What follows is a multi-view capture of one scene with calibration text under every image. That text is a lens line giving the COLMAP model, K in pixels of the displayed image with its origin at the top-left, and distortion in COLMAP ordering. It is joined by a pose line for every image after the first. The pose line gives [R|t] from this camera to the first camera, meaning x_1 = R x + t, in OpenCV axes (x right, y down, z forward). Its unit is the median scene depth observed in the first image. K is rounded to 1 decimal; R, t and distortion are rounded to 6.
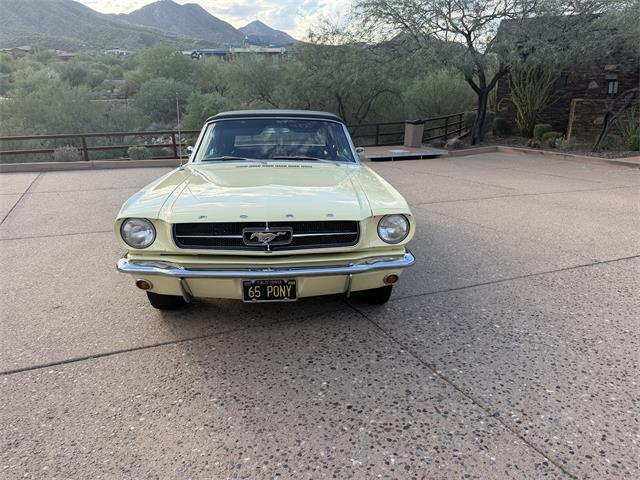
lens RADIAL K [[458.0, 0, 322.2], [0, 458.0, 229.2], [0, 0, 1]] dist [0.039467, -0.059008]
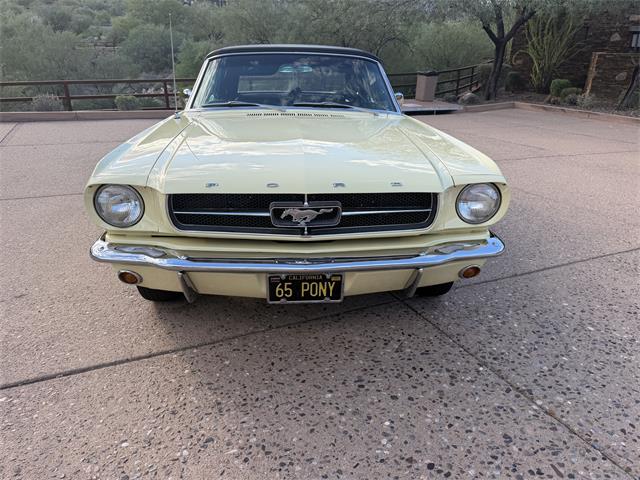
lens RADIAL K [[458.0, 0, 323.9], [0, 458.0, 234.0], [0, 0, 1]] dist [0.039467, -0.059008]
pose [[0.999824, 0.011340, 0.014975, -0.065513], [-0.012804, 0.994743, 0.101602, -0.016422], [-0.013745, -0.101776, 0.994712, 0.197375]]
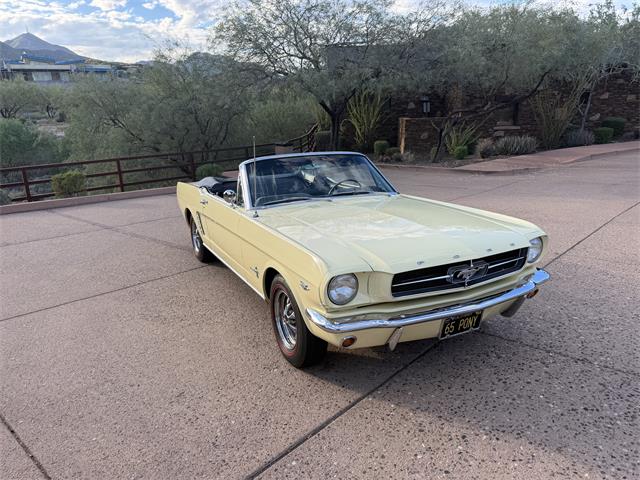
lens RADIAL K [[458.0, 0, 323.8], [0, 458.0, 226.7], [0, 0, 1]] dist [0.039467, -0.059008]
pose [[0.916240, -0.111870, 0.384694, -0.528057], [0.128050, 0.991628, -0.016615, -0.073529], [-0.379615, 0.064483, 0.922895, 0.089840]]
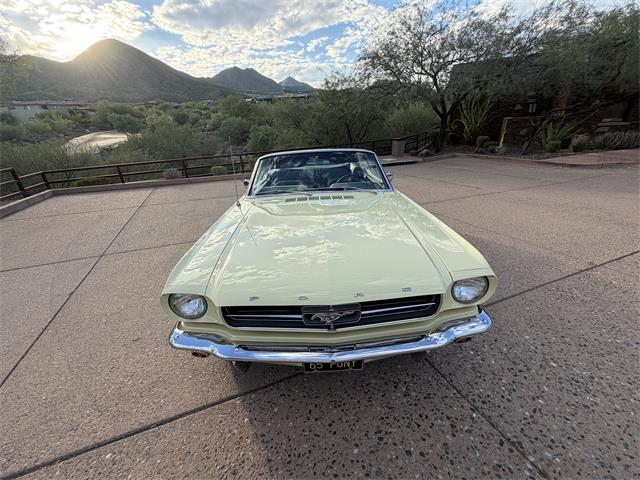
lens RADIAL K [[267.8, 0, 320.5], [0, 267.8, 235.8], [0, 0, 1]] dist [-0.000648, 0.000824]
pose [[0.998216, -0.029956, -0.051642, -0.070564], [0.035758, 0.992679, 0.115370, -0.121031], [0.047808, -0.117011, 0.991979, 0.337635]]
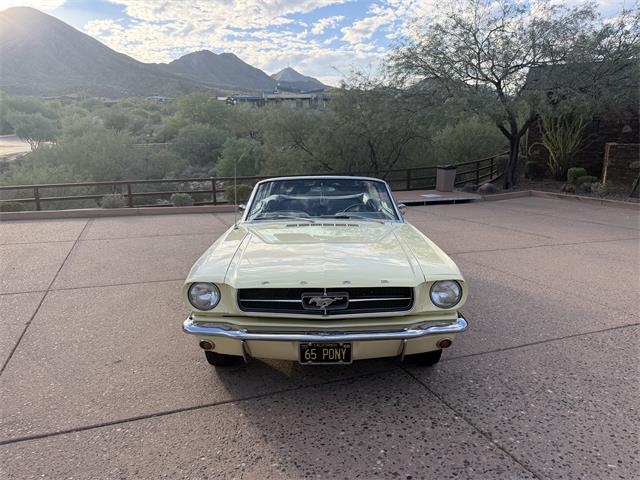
lens RADIAL K [[458.0, 0, 323.0], [0, 458.0, 222.4], [0, 0, 1]] dist [0.039467, -0.059008]
pose [[0.998254, 0.002748, -0.058996, -0.040346], [-0.008571, 0.995082, -0.098685, -0.039298], [0.058435, 0.099018, 0.993368, -0.040515]]
